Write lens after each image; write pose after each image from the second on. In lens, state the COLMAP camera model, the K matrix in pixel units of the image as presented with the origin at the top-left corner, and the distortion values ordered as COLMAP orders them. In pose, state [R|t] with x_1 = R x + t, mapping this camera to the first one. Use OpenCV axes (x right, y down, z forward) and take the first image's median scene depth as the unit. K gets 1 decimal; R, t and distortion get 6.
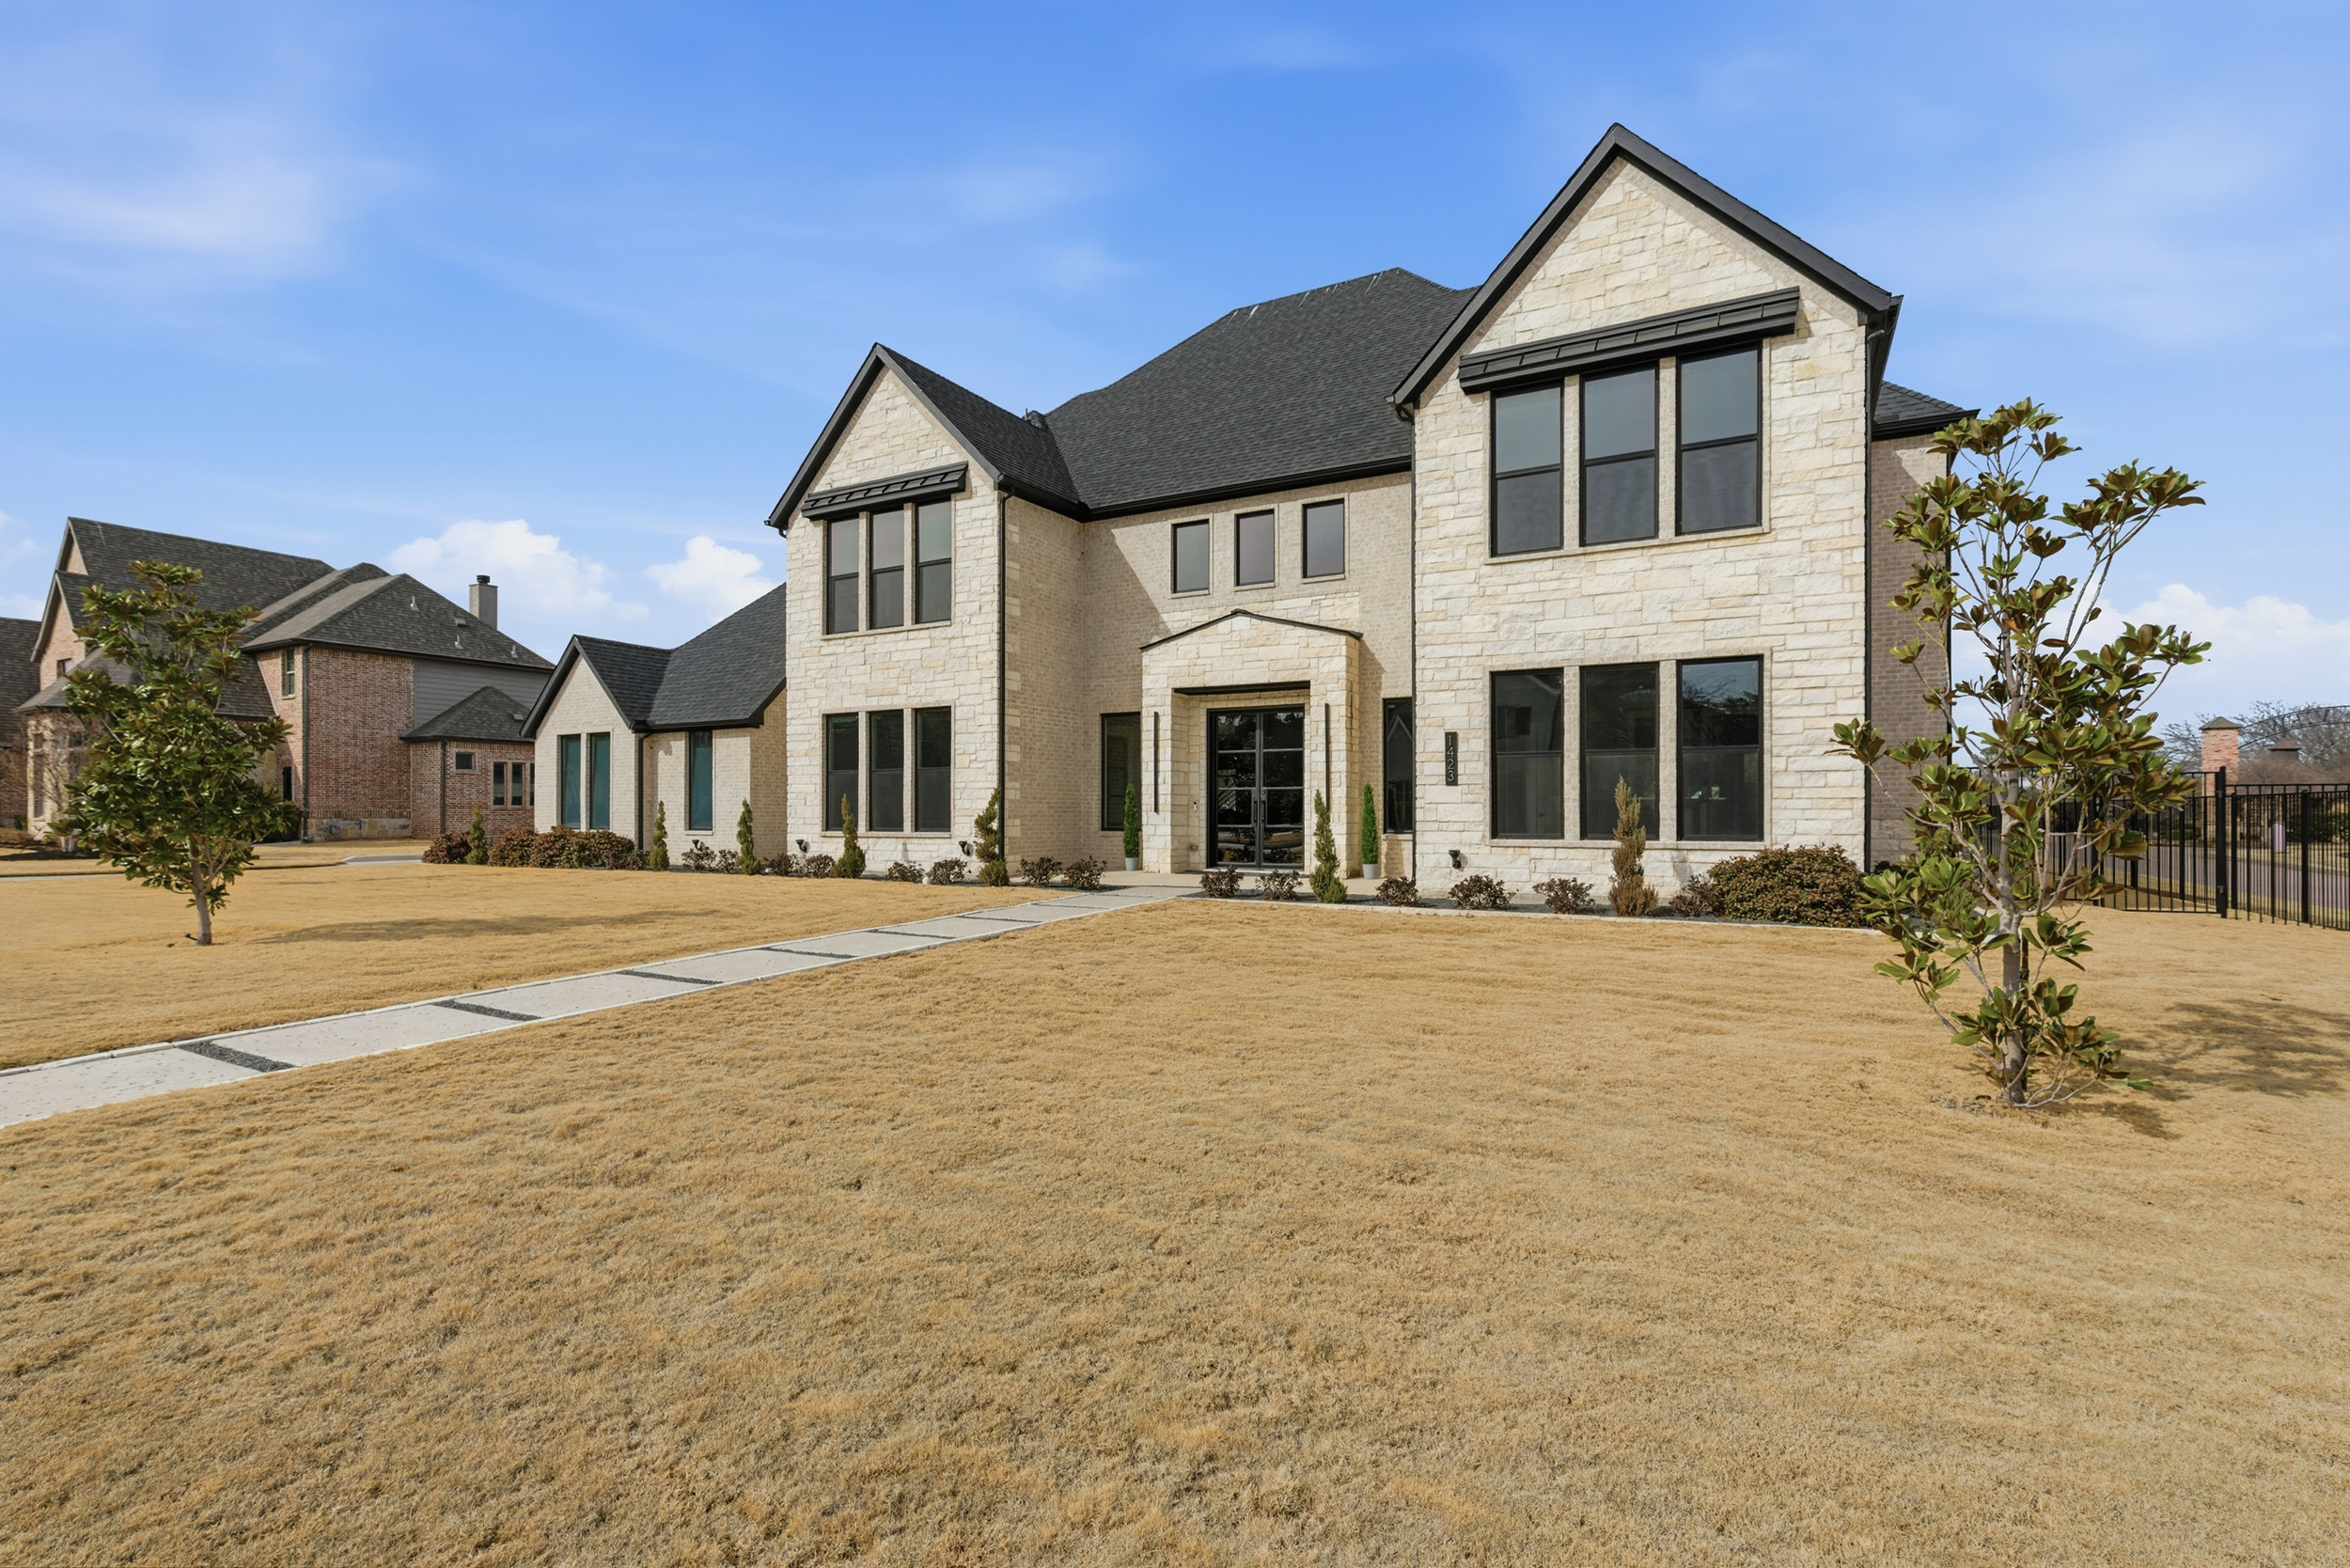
lens RADIAL K [[1065.9, 0, 1166.7], [0, 1065.9, 804.2], [0, 0, 1]] dist [-0.002121, 0.001291]
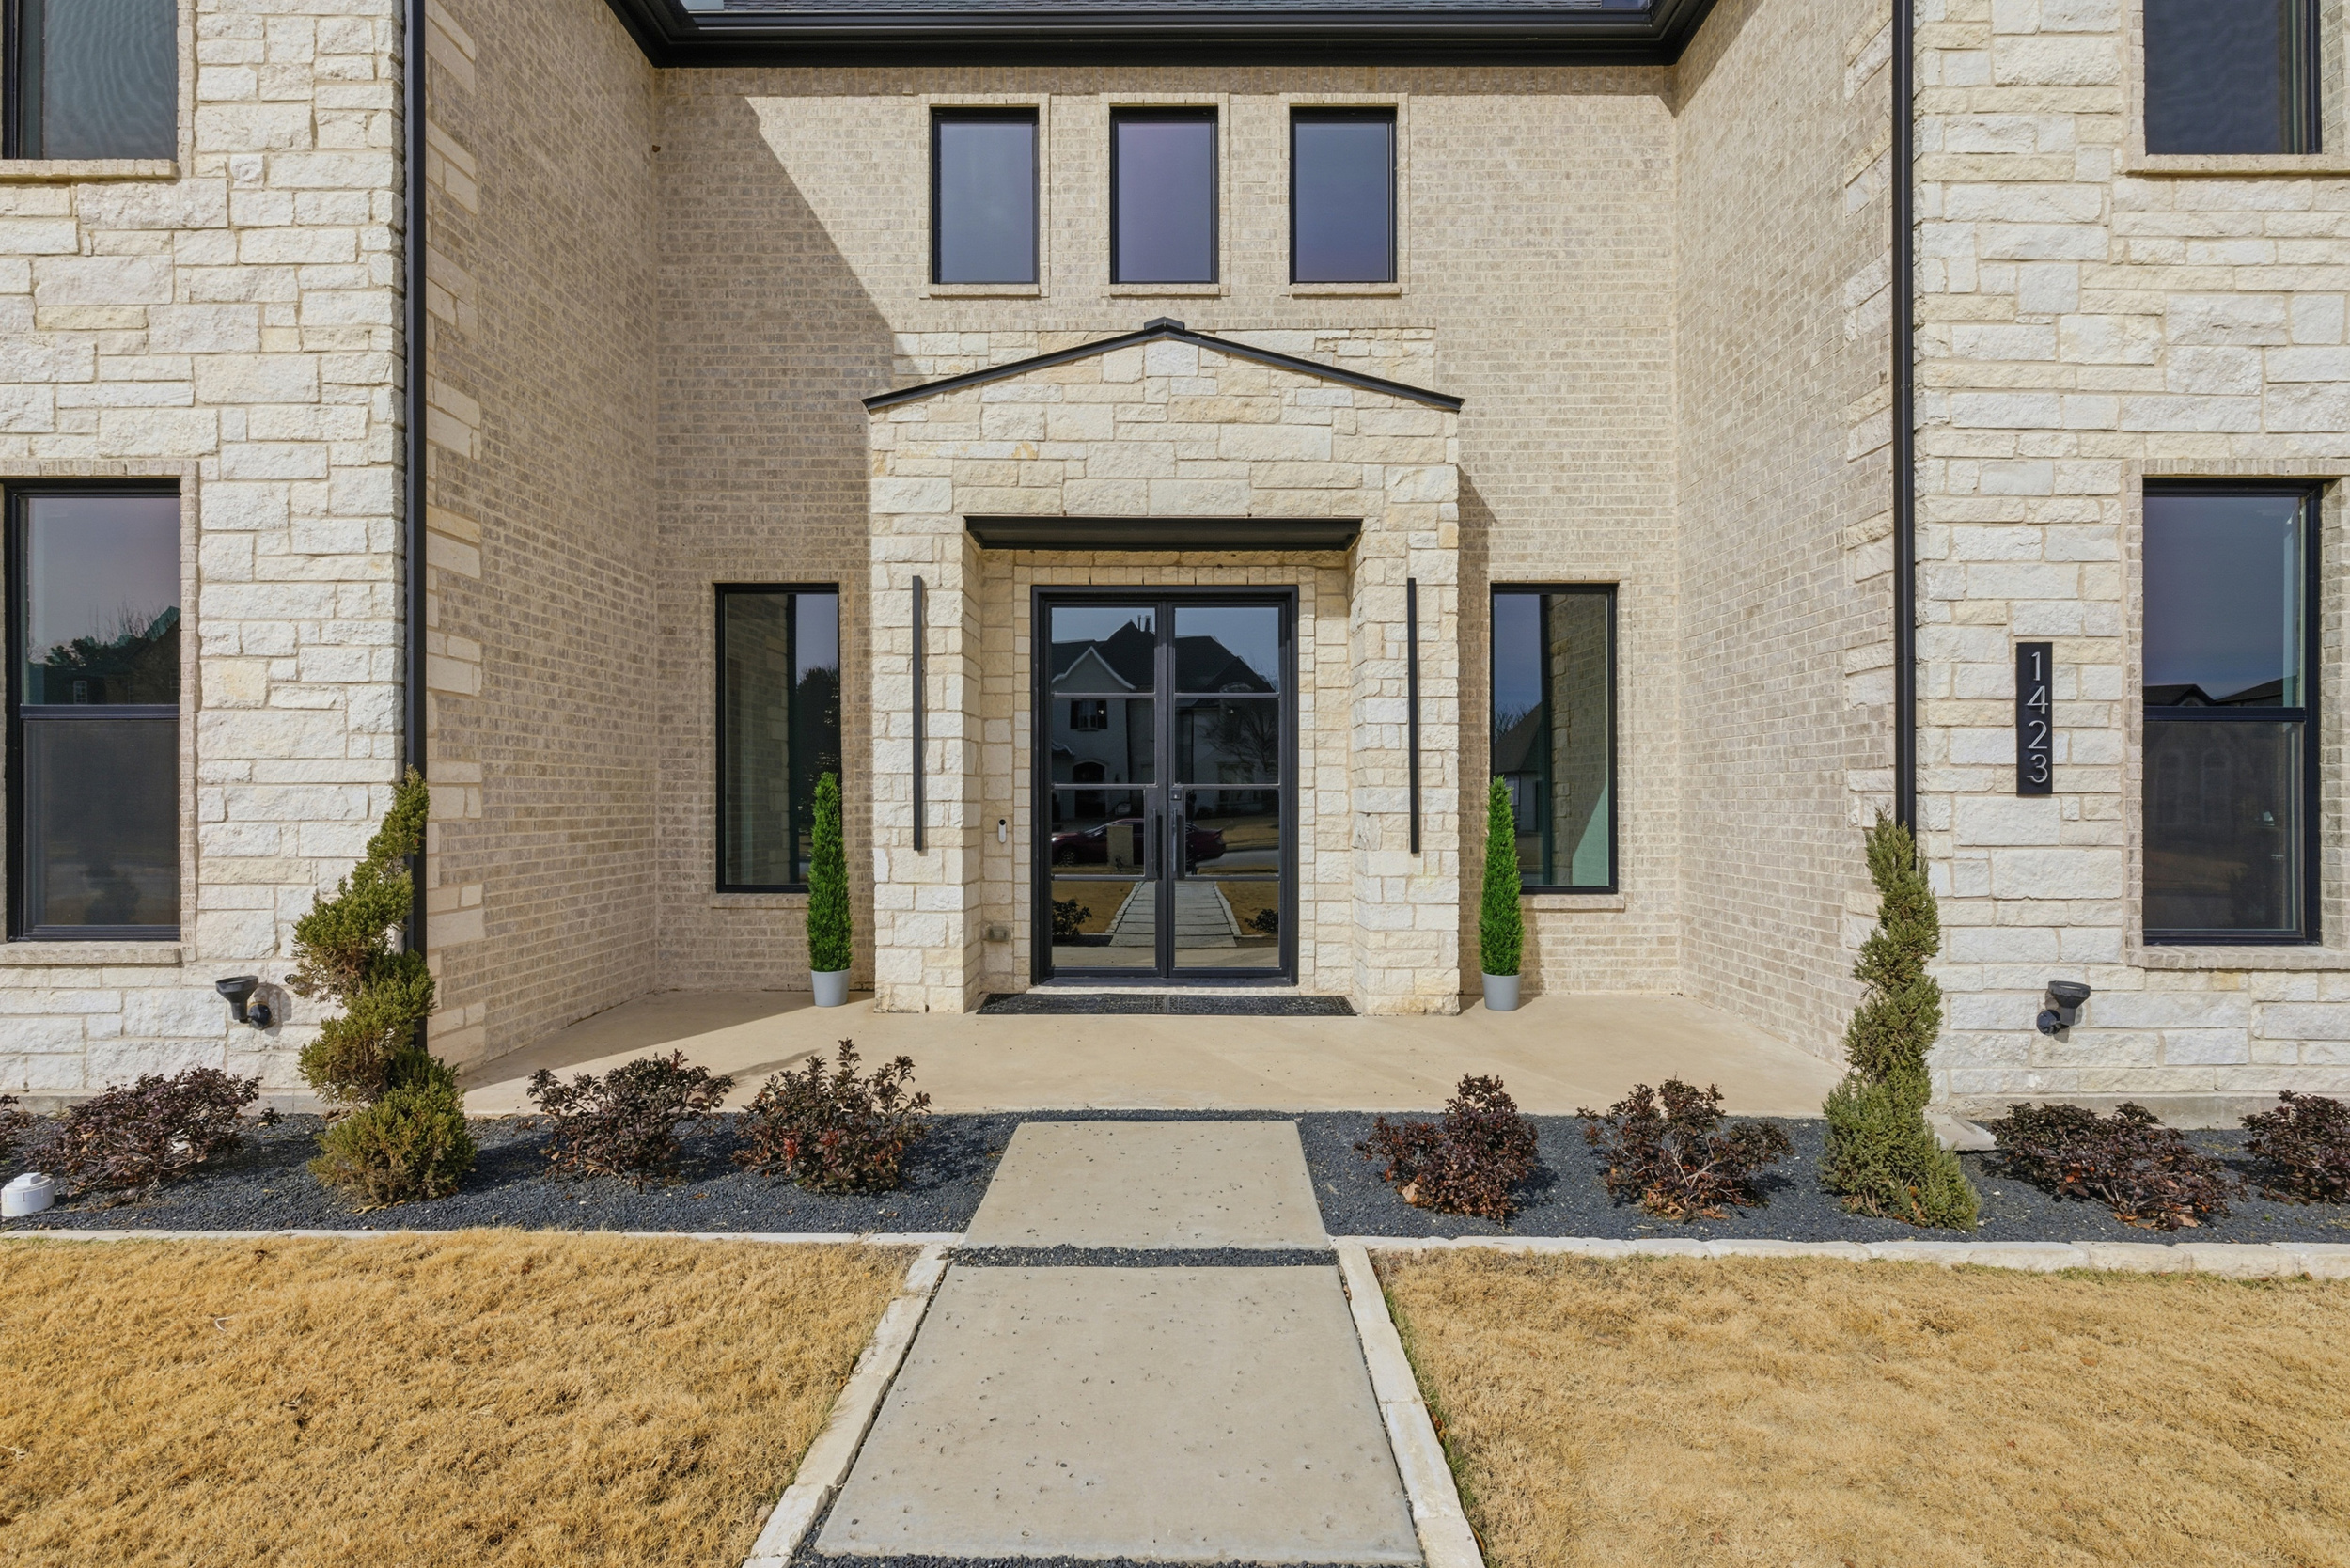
lens RADIAL K [[1065.9, 0, 1166.2], [0, 1065.9, 795.0], [0, 0, 1]] dist [-0.002121, 0.001291]
pose [[0.870261, -0.002140, 0.492586, -0.118425], [-0.003926, 0.999929, 0.011280, -0.015895], [-0.492575, -0.011750, 0.870191, 0.645559]]
